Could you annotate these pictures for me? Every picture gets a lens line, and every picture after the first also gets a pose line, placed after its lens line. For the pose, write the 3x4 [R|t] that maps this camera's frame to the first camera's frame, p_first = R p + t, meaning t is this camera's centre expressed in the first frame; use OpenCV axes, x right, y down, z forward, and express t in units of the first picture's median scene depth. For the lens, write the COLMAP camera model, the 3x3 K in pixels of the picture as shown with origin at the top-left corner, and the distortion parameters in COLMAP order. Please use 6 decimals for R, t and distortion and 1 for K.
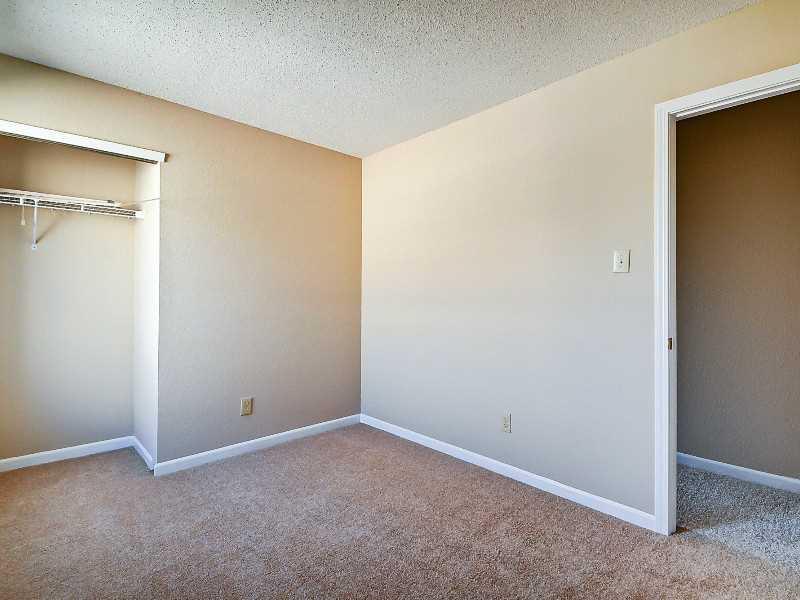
lens RADIAL K [[402.7, 0, 399.0], [0, 402.7, 299.1], [0, 0, 1]] dist [0.002438, -0.000081]
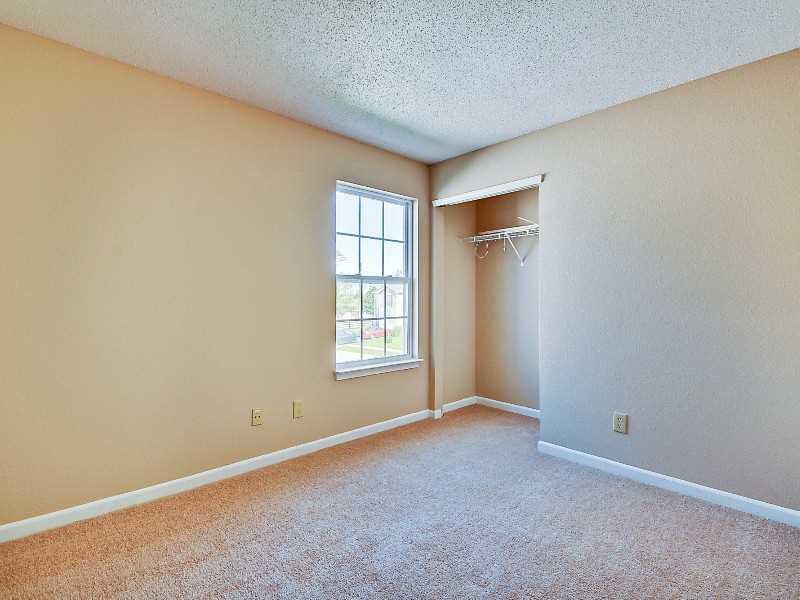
lens RADIAL K [[402.7, 0, 397.4], [0, 402.7, 299.0], [0, 0, 1]] dist [0.002438, -0.000081]
pose [[-0.012737, -0.001212, -0.999918, 0.549134], [-0.003400, 0.999994, -0.001169, -0.001084], [0.999913, 0.003385, -0.012741, 0.566629]]
